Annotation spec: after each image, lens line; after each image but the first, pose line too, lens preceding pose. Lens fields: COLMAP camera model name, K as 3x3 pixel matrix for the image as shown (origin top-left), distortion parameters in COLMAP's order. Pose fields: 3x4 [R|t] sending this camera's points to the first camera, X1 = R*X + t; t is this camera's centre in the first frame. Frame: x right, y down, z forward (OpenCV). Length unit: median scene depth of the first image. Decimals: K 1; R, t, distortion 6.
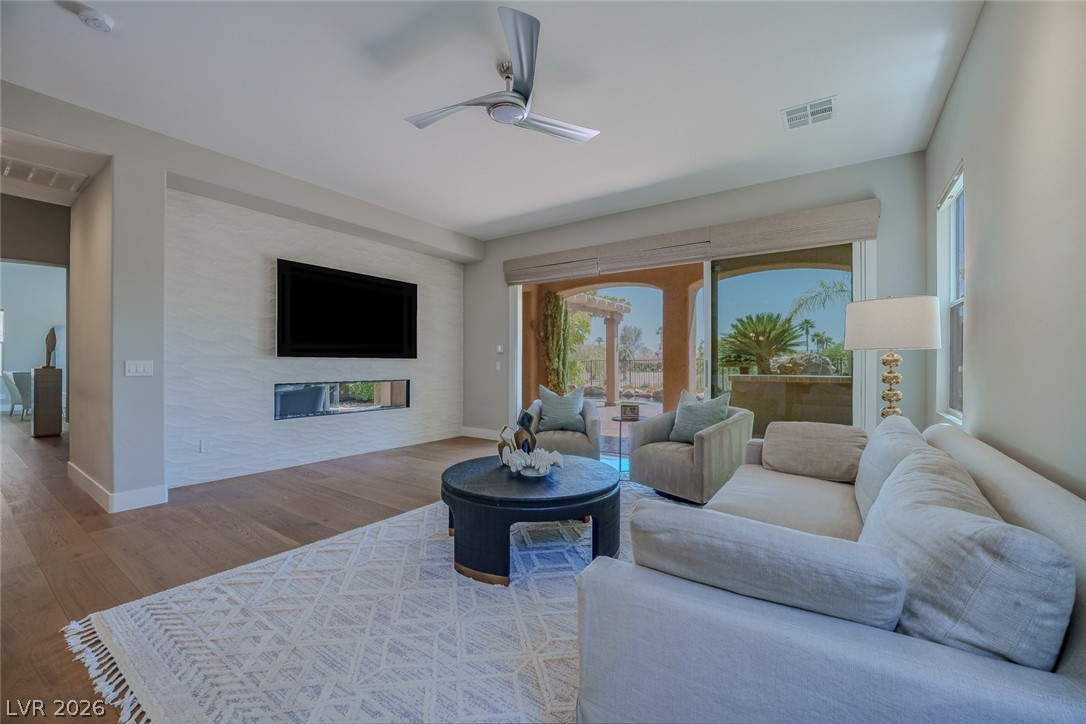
lens RADIAL K [[442.0, 0, 540.0], [0, 442.0, 363.8], [0, 0, 1]] dist [-0.027157, -0.000037]
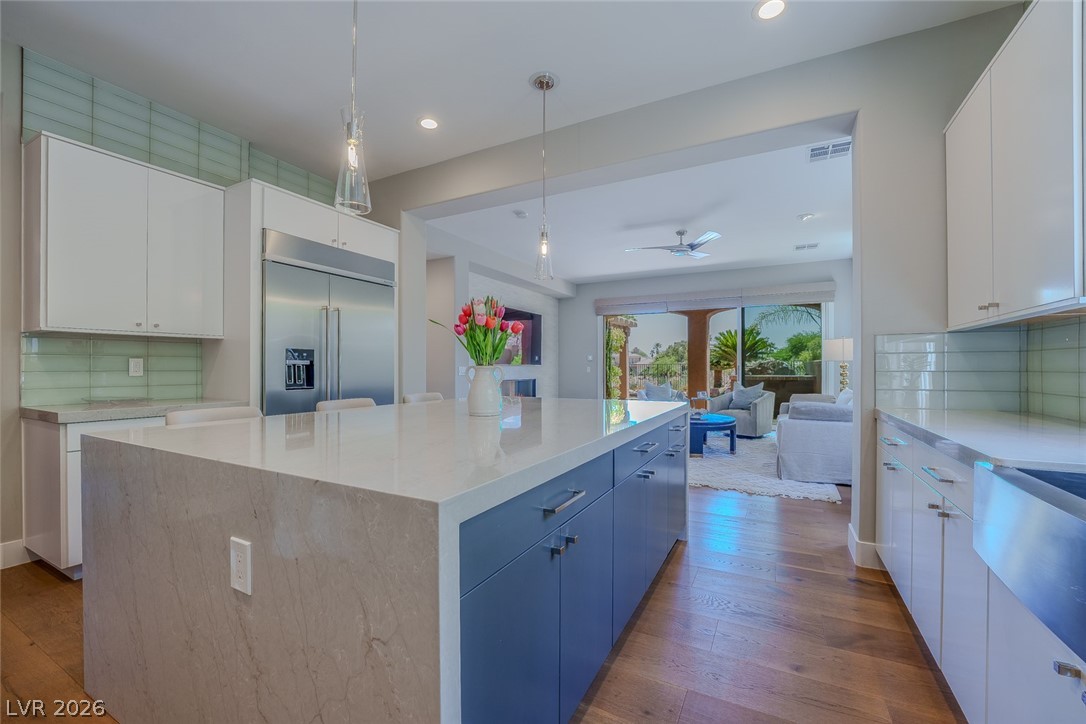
lens RADIAL K [[449.5, 0, 538.6], [0, 449.5, 367.7], [0, 0, 1]] dist [-0.001357, -0.000173]
pose [[0.993439, -0.003608, 0.114307, -0.470927], [0.003667, 0.999993, -0.000302, -0.001549], [-0.114306, 0.000719, 0.993445, -0.517105]]
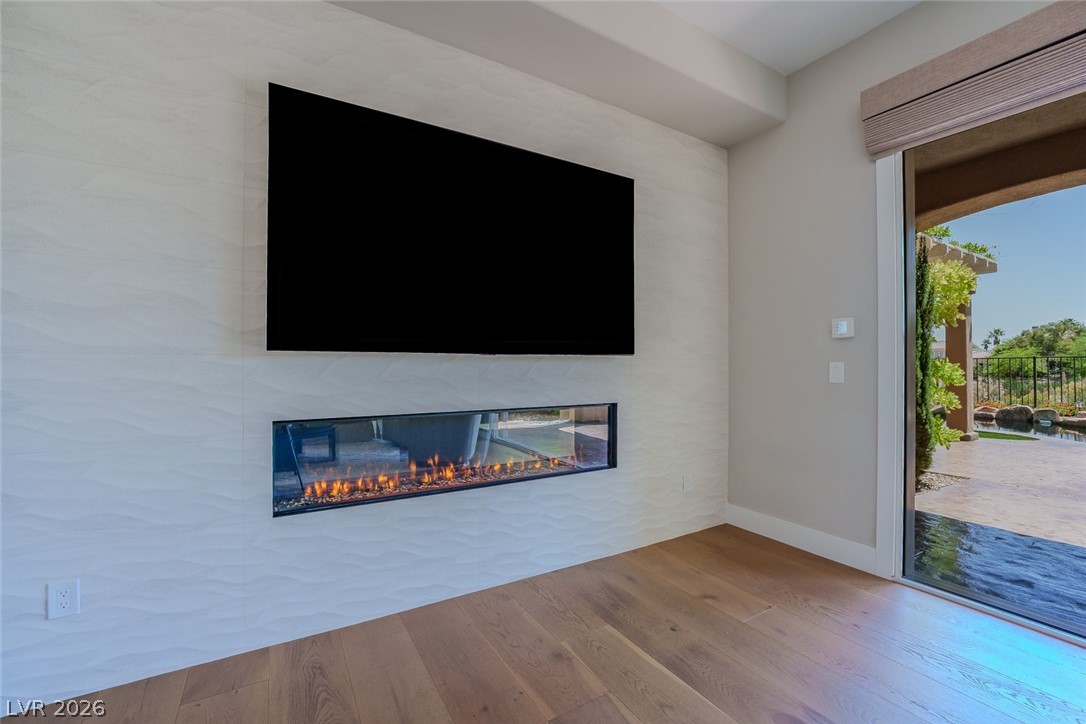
lens RADIAL K [[442.0, 0, 540.0], [0, 442.0, 363.8], [0, 0, 1]] dist [-0.027157, -0.000037]
pose [[0.905856, -0.002735, -0.423577, -0.183411], [0.002015, 0.999996, -0.002148, -0.002339], [0.423581, 0.001092, 0.905858, 0.586647]]
